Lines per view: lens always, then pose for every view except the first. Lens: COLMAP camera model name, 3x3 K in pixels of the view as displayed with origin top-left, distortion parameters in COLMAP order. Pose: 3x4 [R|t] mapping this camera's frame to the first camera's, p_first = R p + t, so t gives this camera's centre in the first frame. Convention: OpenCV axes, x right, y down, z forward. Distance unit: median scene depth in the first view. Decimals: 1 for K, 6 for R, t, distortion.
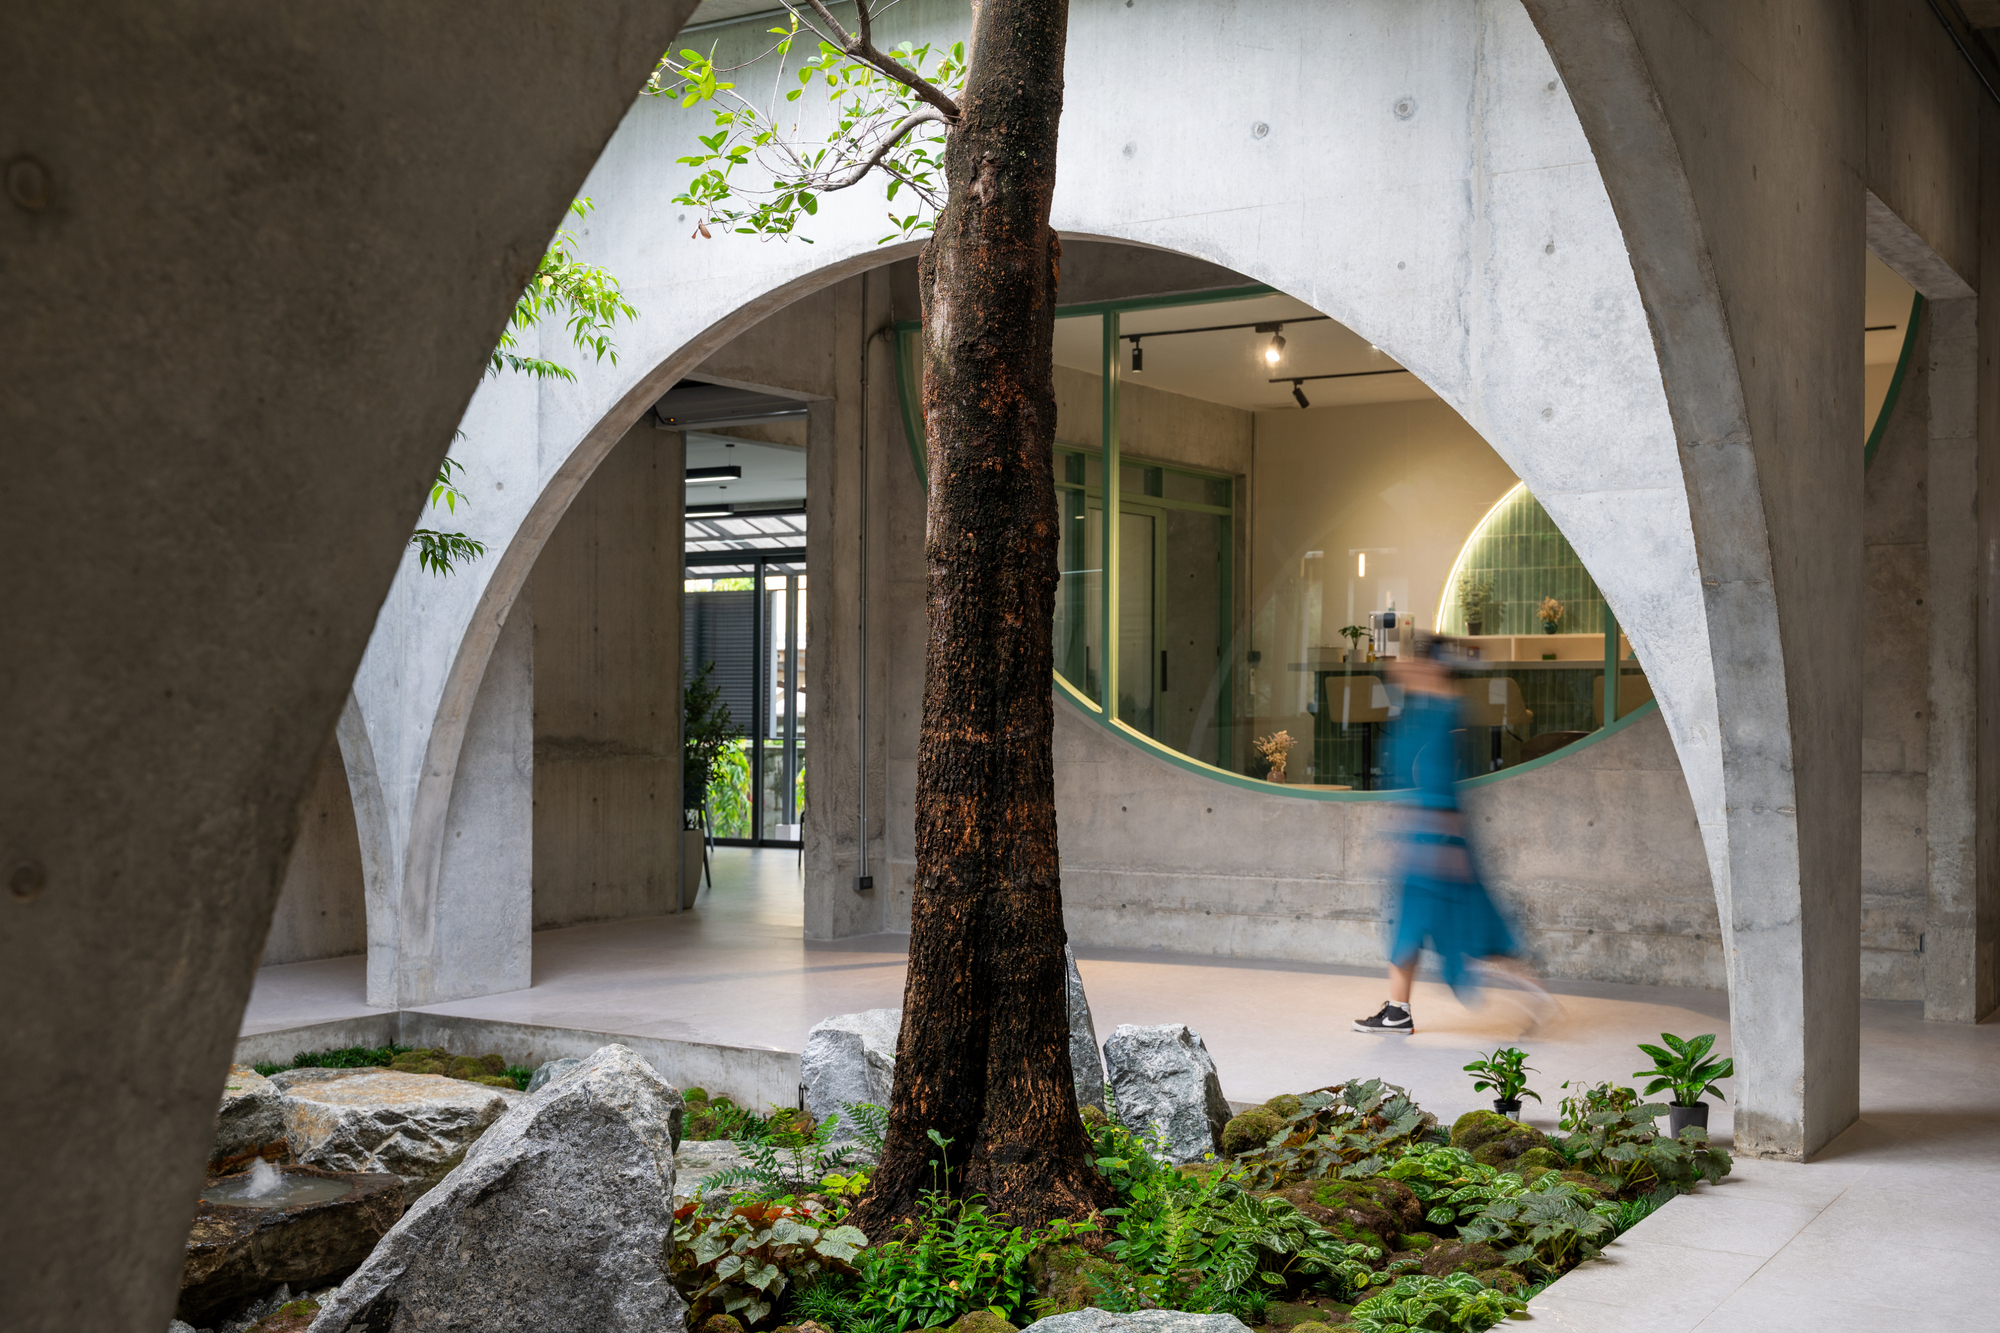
lens RADIAL K [[2196.5, 0, 1001.2], [0, 2196.5, 716.8], [0, 0, 1]] dist [-0.009834, -0.005997]
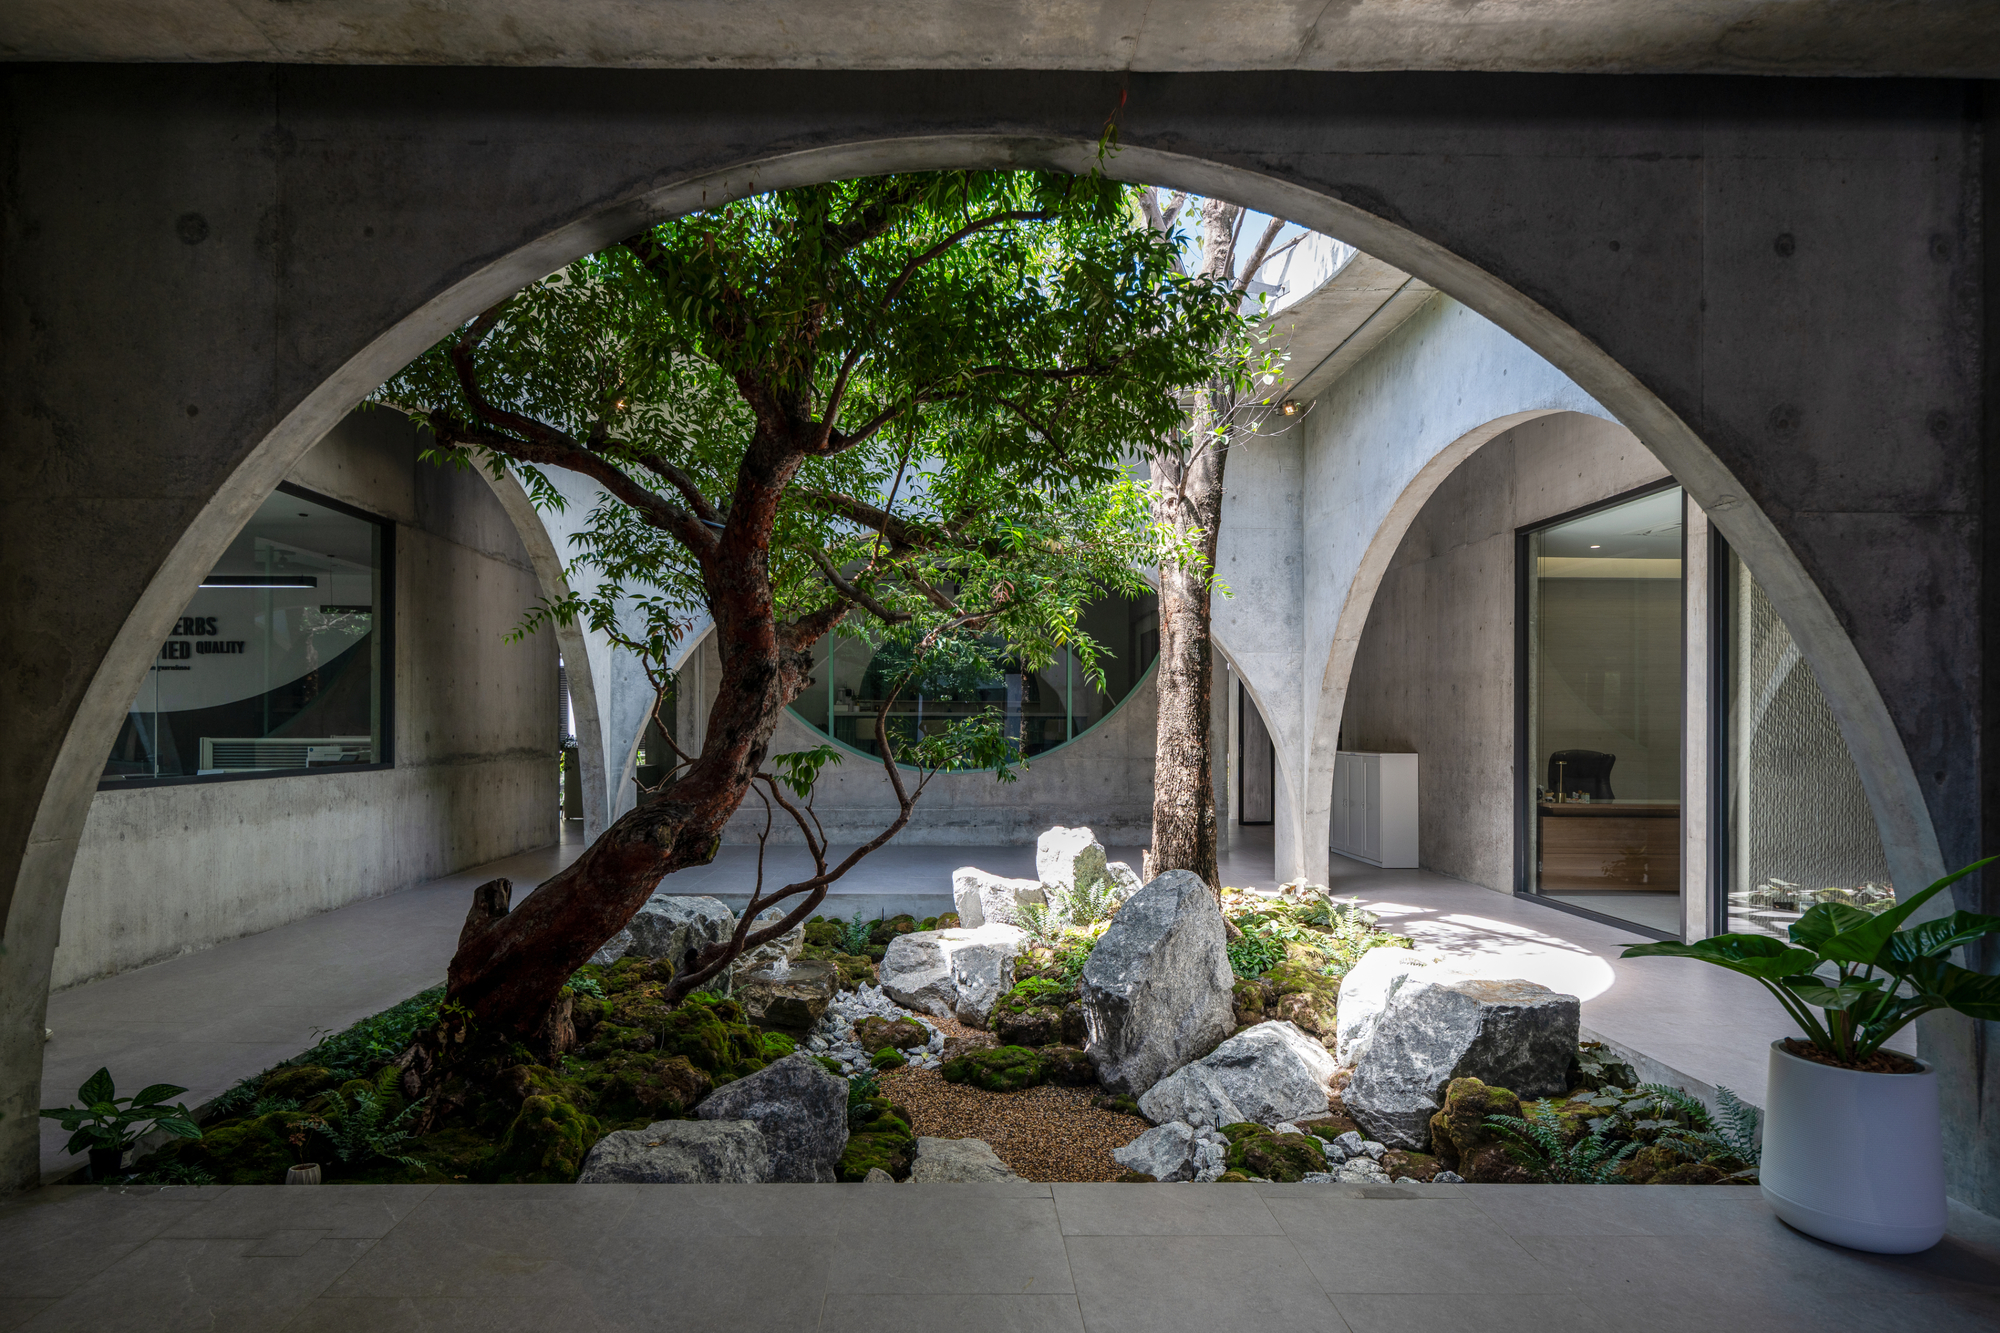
lens RADIAL K [[1112.8, 0, 942.2], [0, 1112.8, 724.9], [0, 0, 1]] dist [-0.000286, -0.000644]
pose [[0.841813, 0.006414, 0.539731, -0.607025], [-0.000615, 0.999940, -0.010924, 0.000645], [-0.539768, 0.008864, 0.841767, 0.051777]]
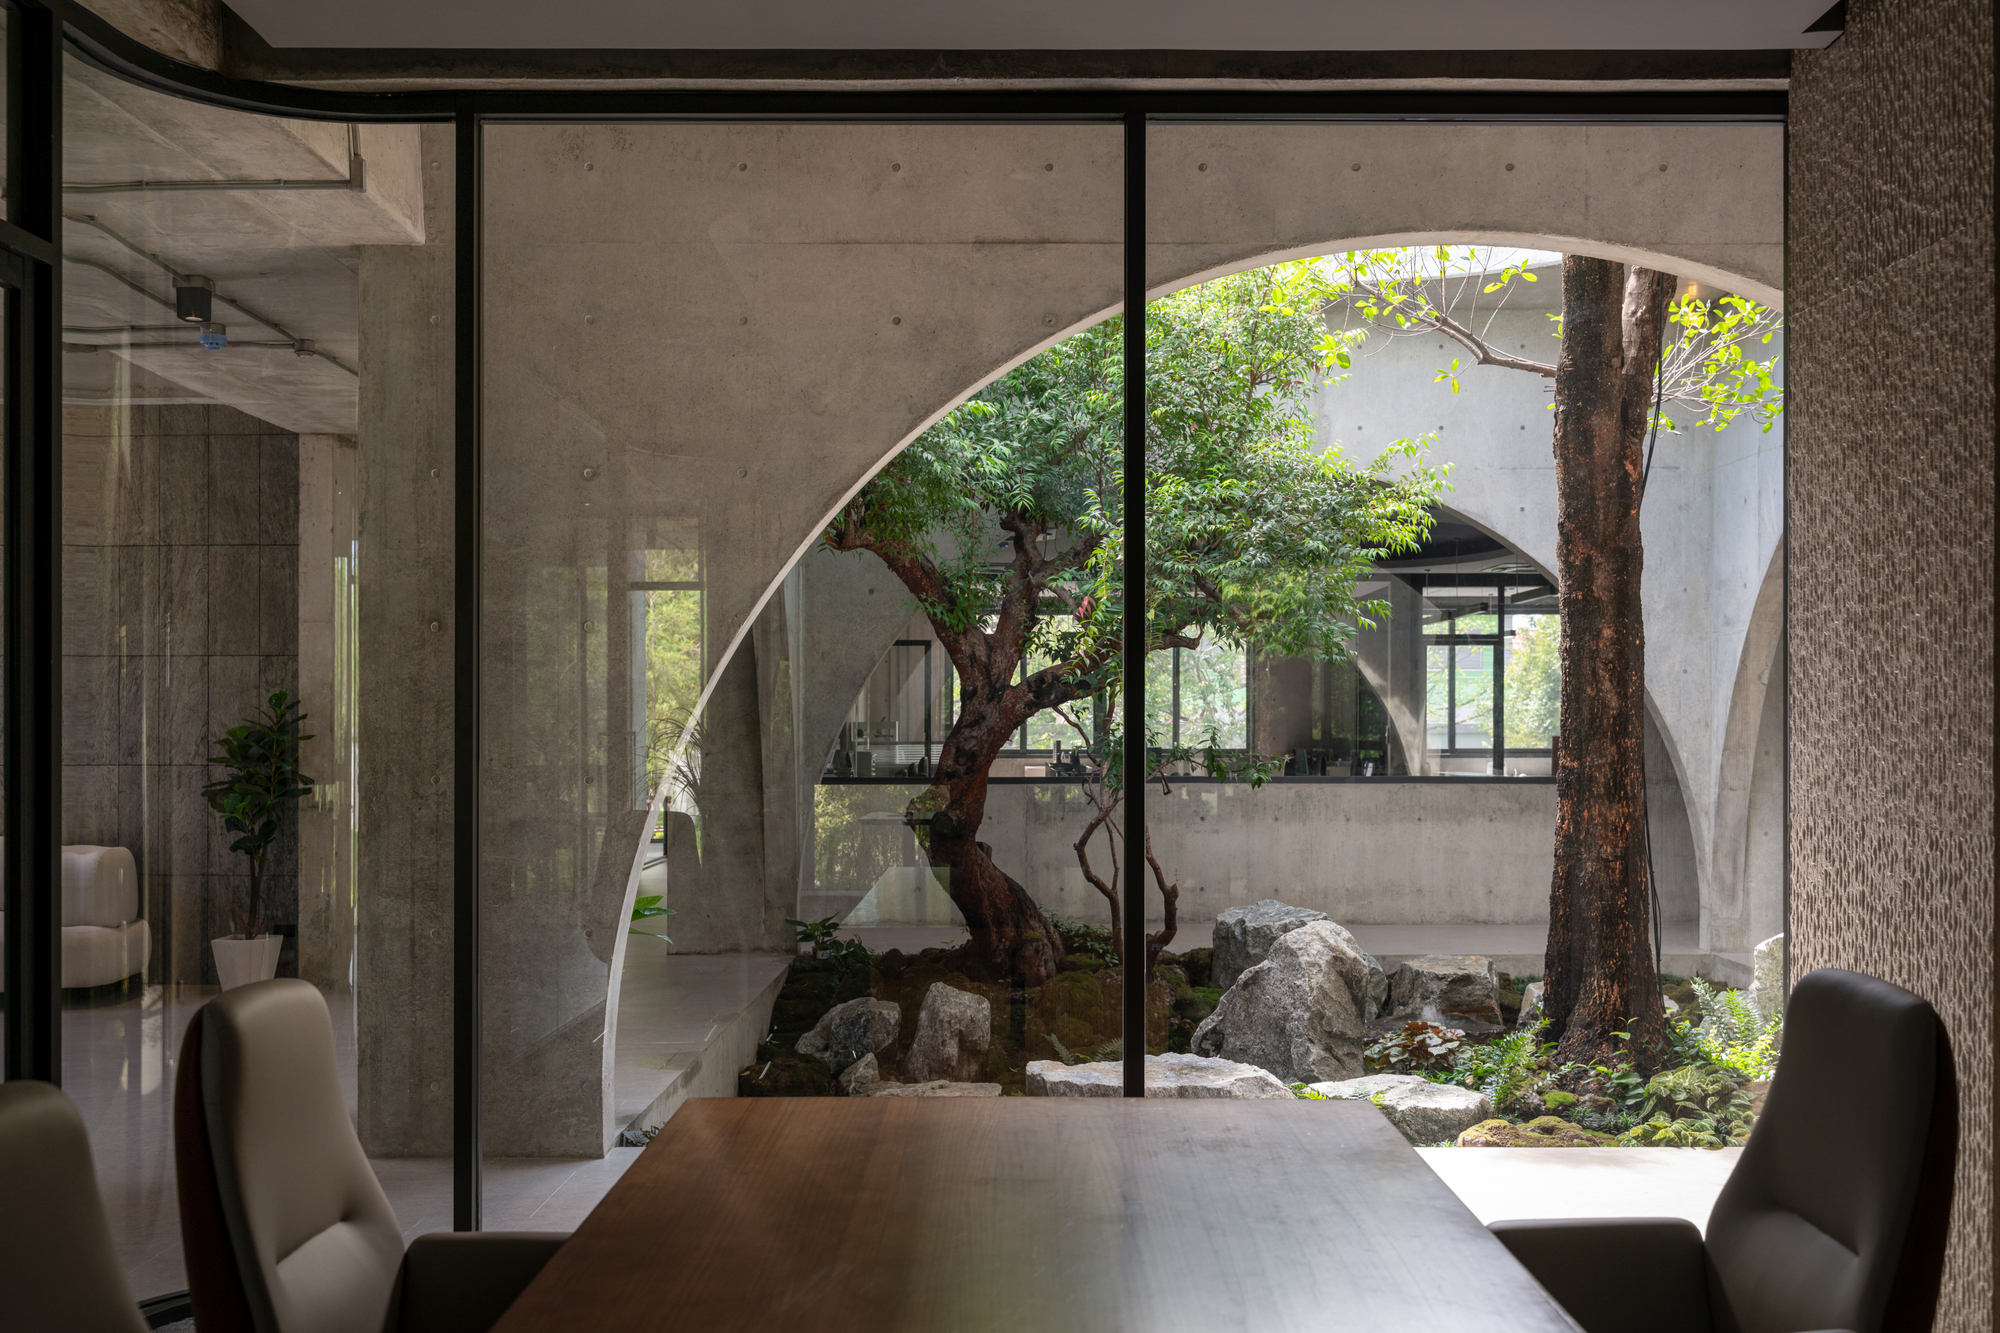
lens RADIAL K [[2054.9, 0, 1056.7], [0, 2054.9, 741.1], [0, 0, 1]] dist [0.009159, -0.001007]
pose [[0.537254, 0.009646, -0.843366, 0.683101], [-0.010985, 0.999930, 0.004439, -0.006540], [0.843349, 0.006879, 0.537322, -0.087254]]
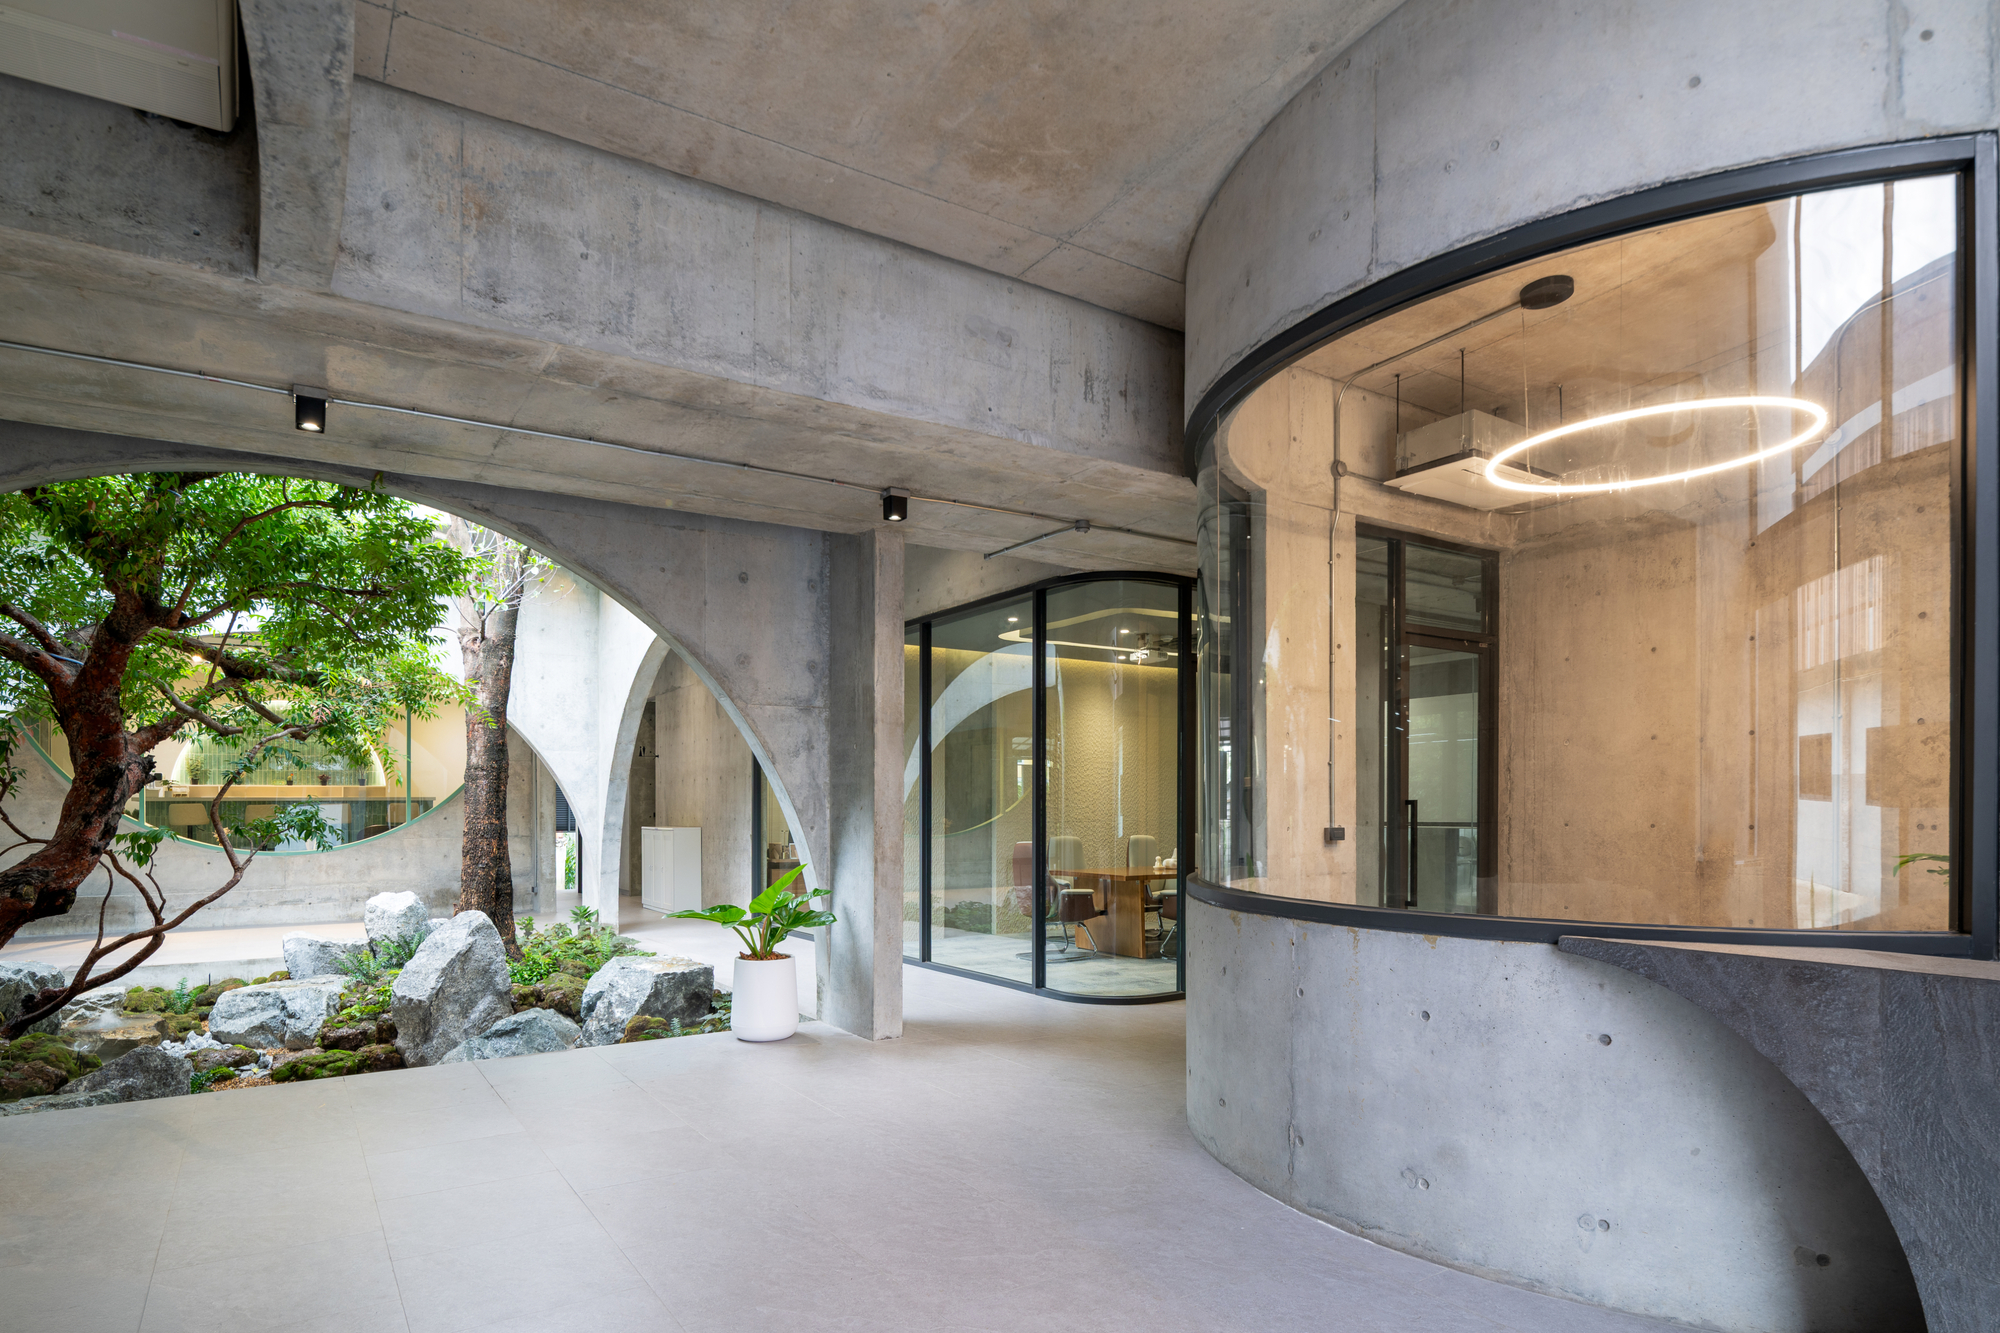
lens RADIAL K [[1116.8, 0, 995.2], [0, 1116.8, 792.3], [0, 0, 1]] dist [0.002928, -0.008736]
pose [[0.416178, 0.011470, 0.909211, -0.811184], [0.014505, 0.999709, -0.019251, 0.005046], [-0.909168, 0.021200, 0.415891, -0.275549]]
